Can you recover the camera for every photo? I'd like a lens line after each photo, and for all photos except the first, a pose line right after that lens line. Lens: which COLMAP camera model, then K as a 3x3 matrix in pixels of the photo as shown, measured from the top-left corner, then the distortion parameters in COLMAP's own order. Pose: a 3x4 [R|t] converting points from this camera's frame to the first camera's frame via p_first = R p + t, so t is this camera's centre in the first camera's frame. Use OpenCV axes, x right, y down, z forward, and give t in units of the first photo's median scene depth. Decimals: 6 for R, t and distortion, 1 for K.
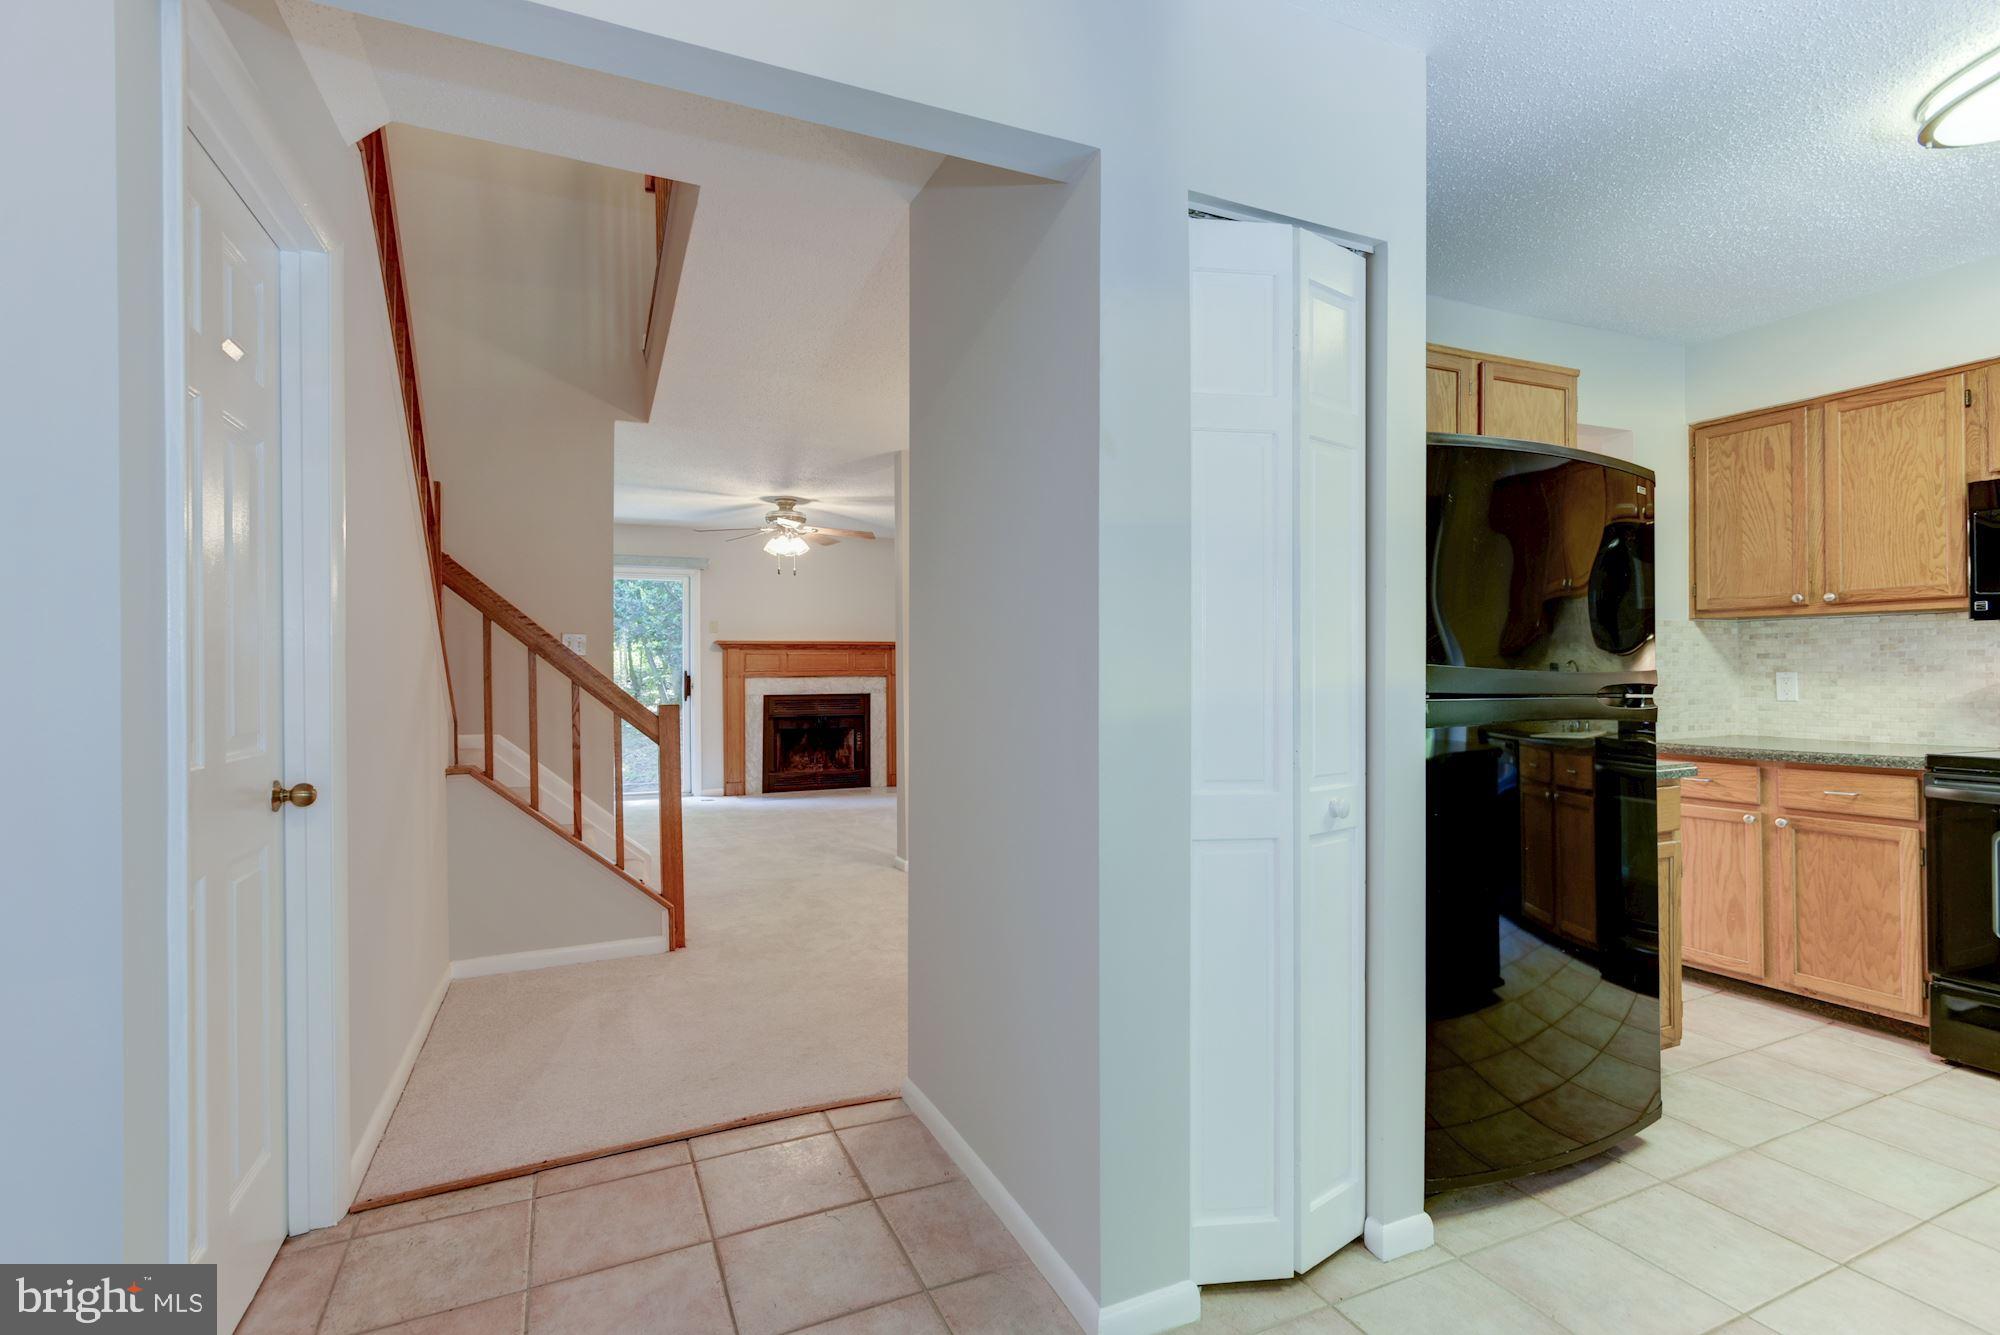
lens RADIAL K [[961.3, 0, 996.0], [0, 961.3, 669.8], [0, 0, 1]] dist [0.000499, 0.000160]
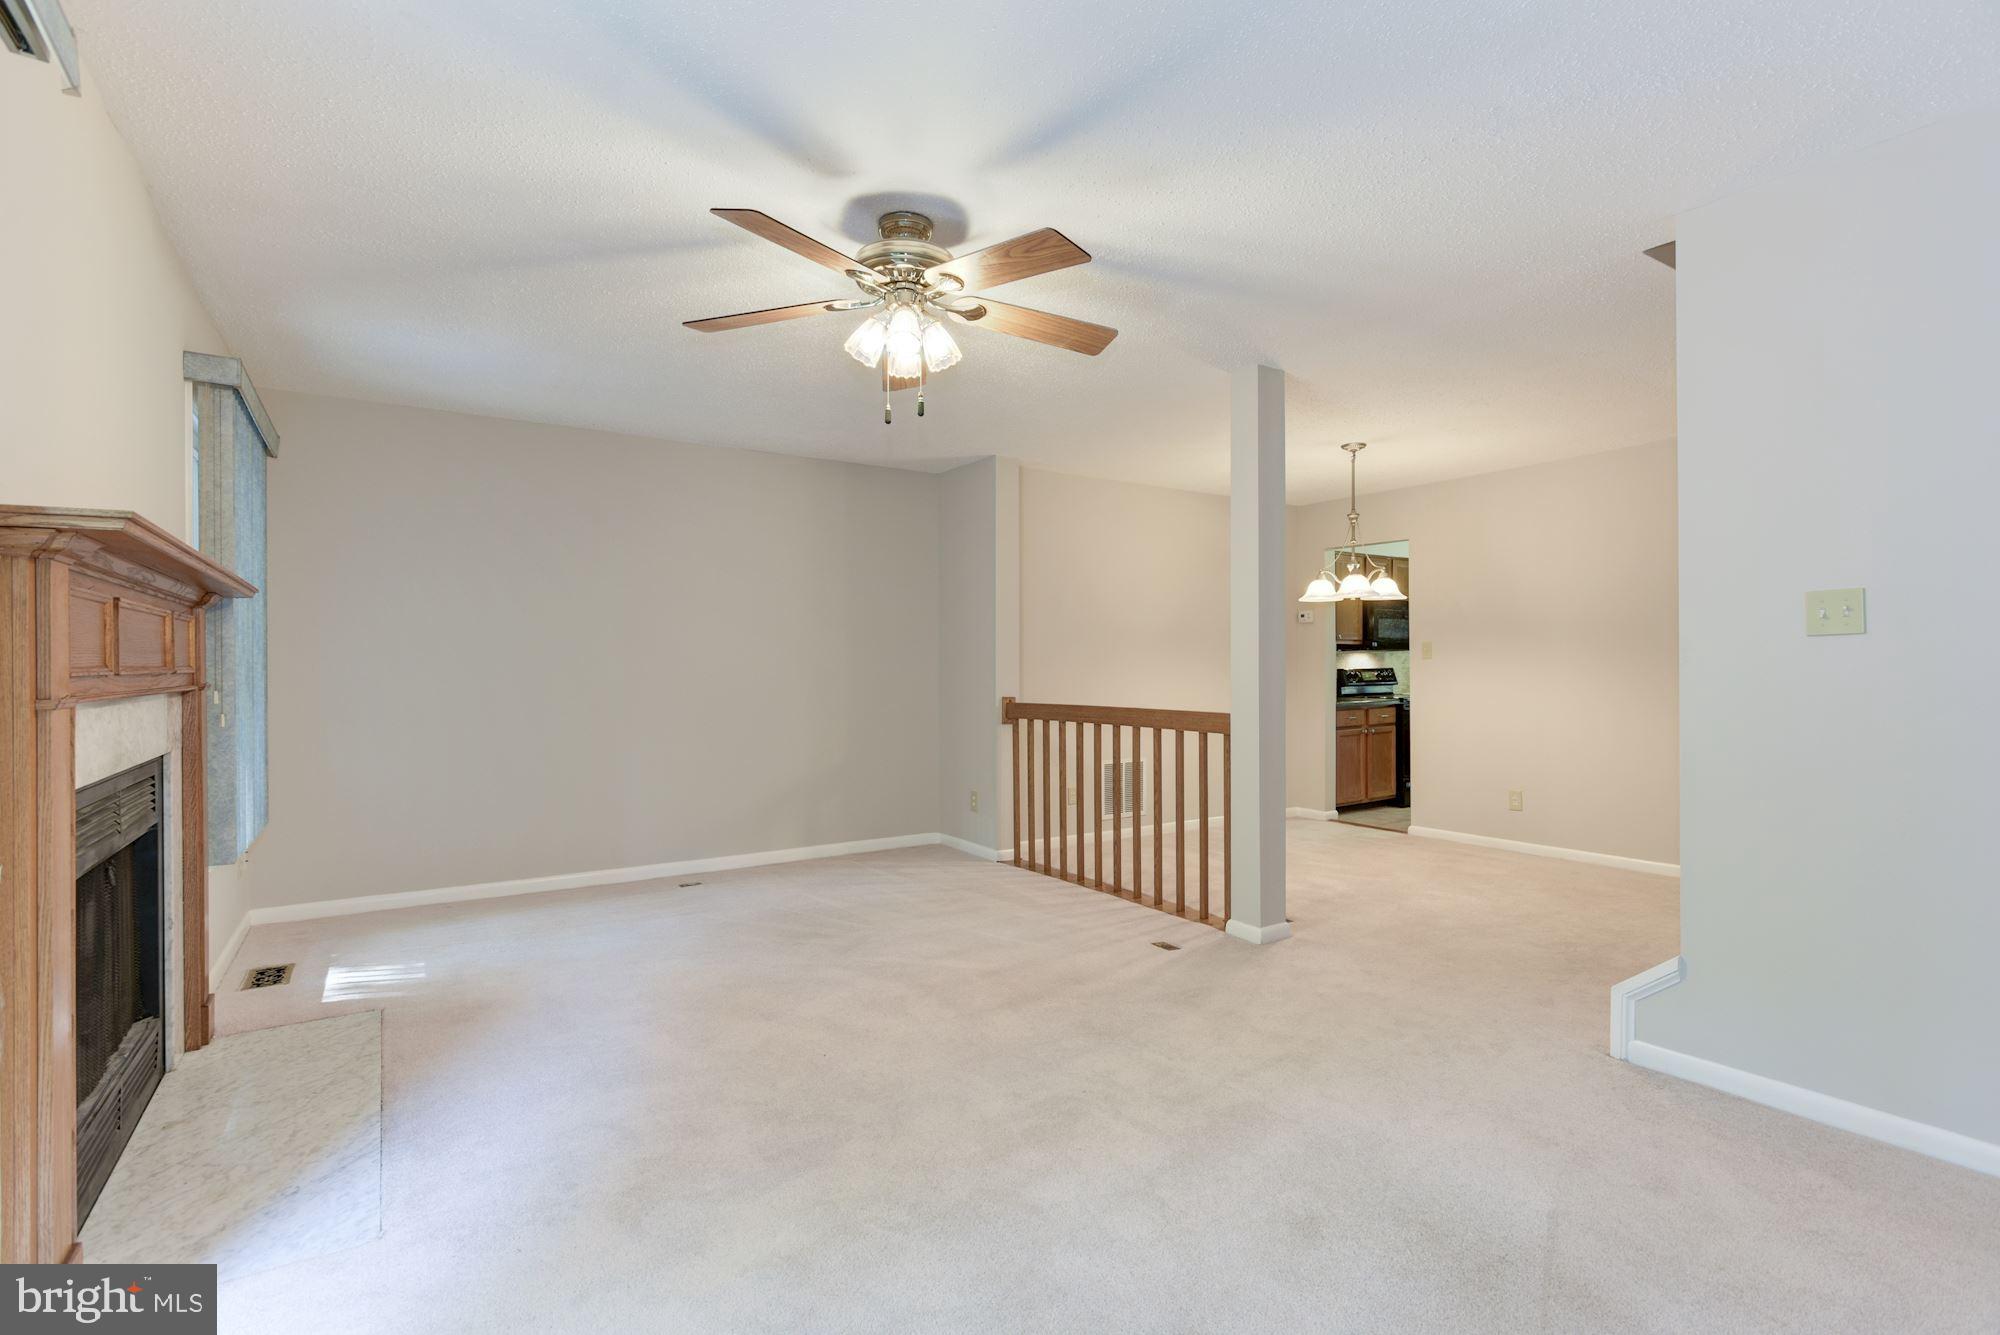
lens RADIAL K [[961.3, 0, 1016.0], [0, 961.3, 662.6], [0, 0, 1]] dist [0.000499, 0.000160]
pose [[-0.141080, 0.002694, 0.989994, -0.498902], [0.008454, 0.999963, -0.001517, -0.000739], [-0.989962, 0.008155, -0.141098, 0.828833]]
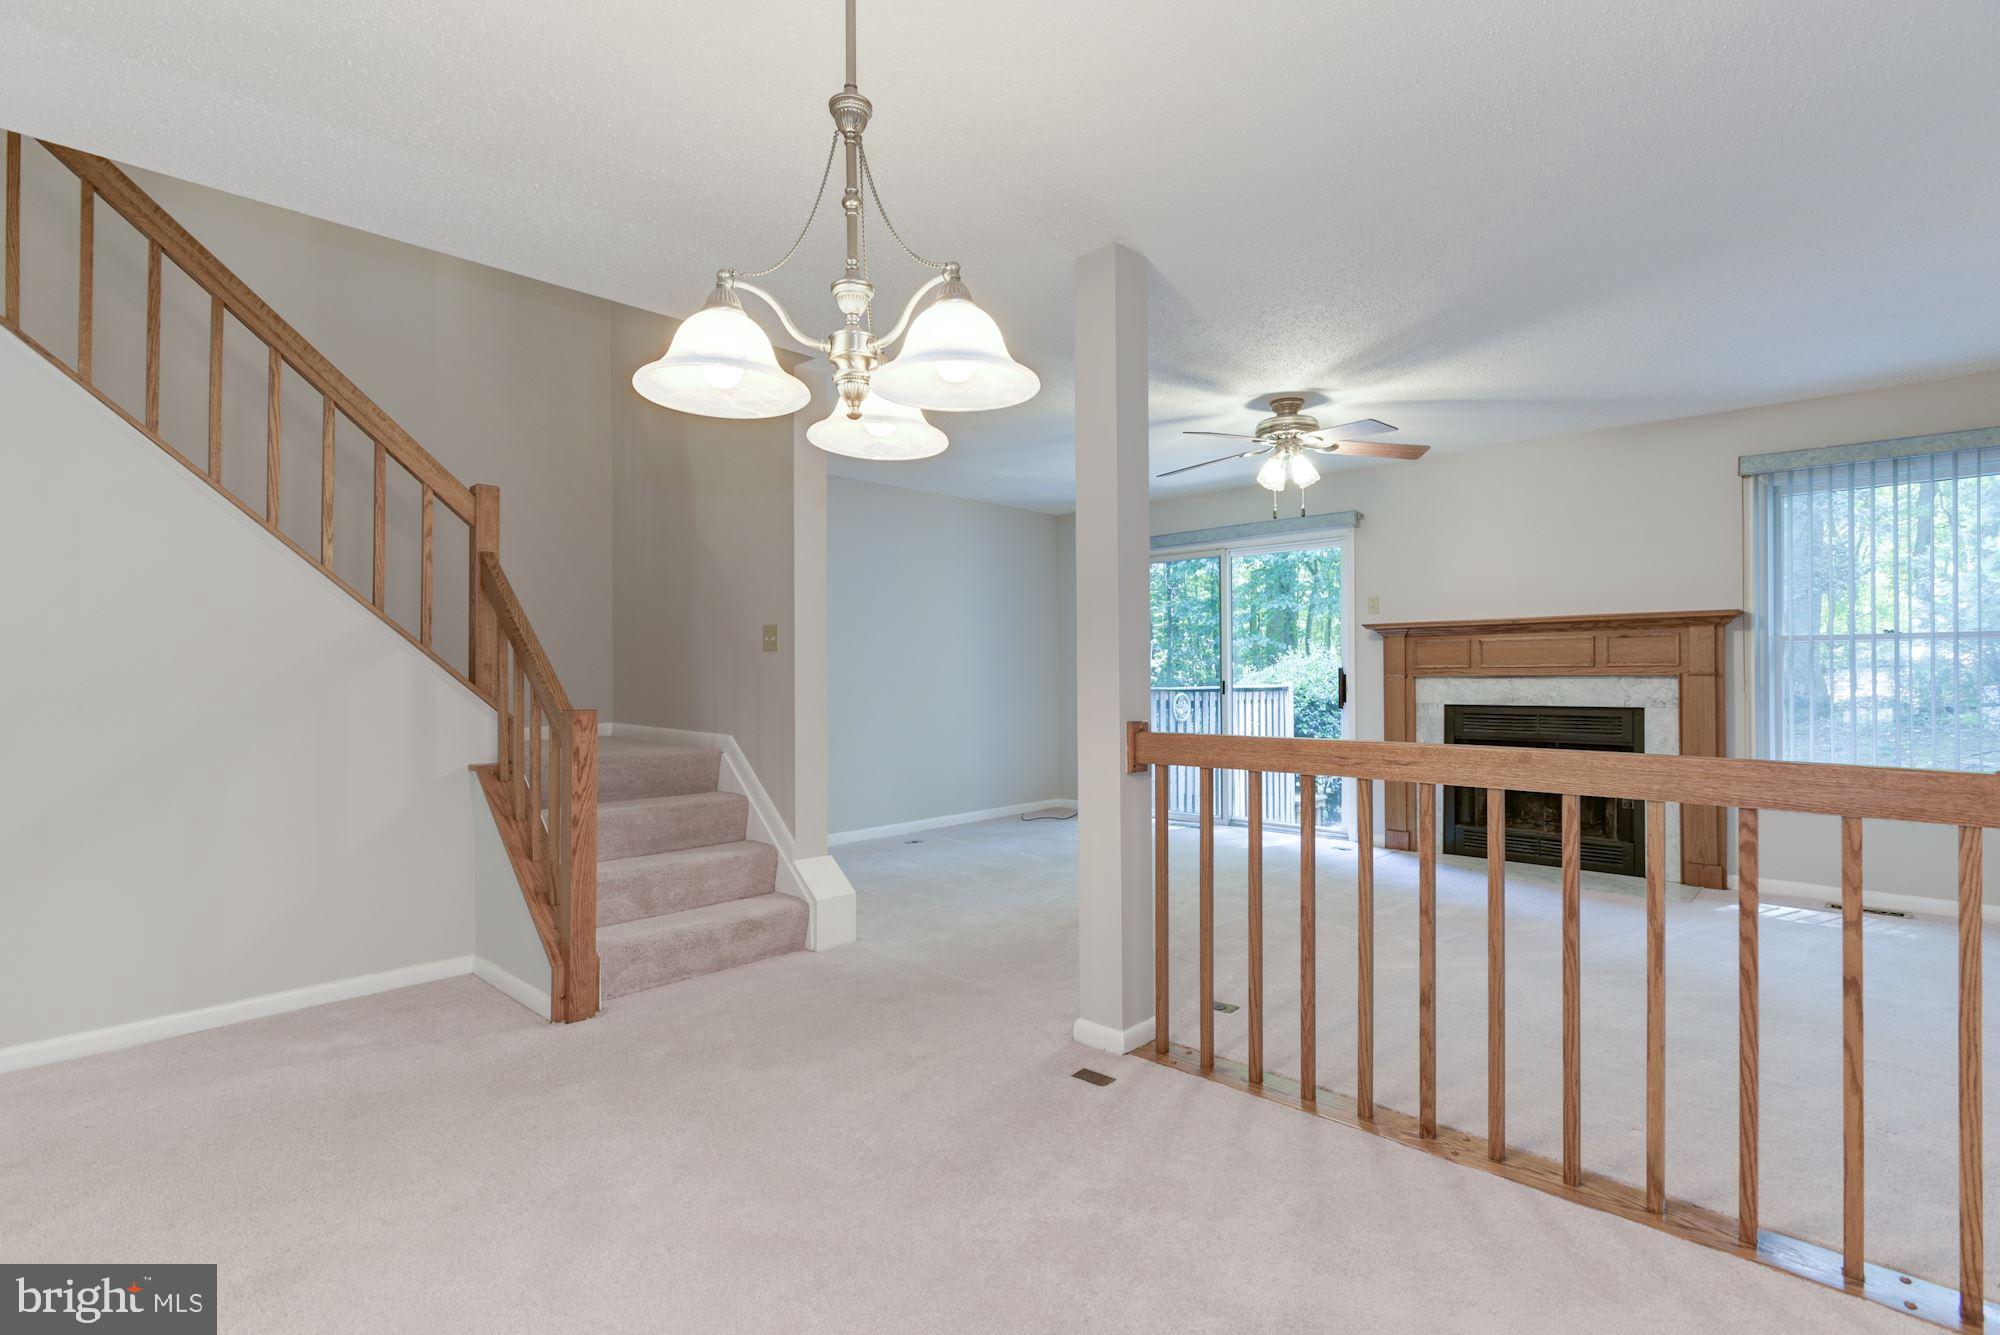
lens RADIAL K [[961.3, 0, 999.2], [0, 961.3, 665.8], [0, 0, 1]] dist [0.000499, 0.000160]
pose [[0.382571, -0.011720, -0.923852, 0.248990], [0.002614, 0.999929, -0.011602, 0.006828], [0.923922, 0.002024, 0.382575, 0.478484]]
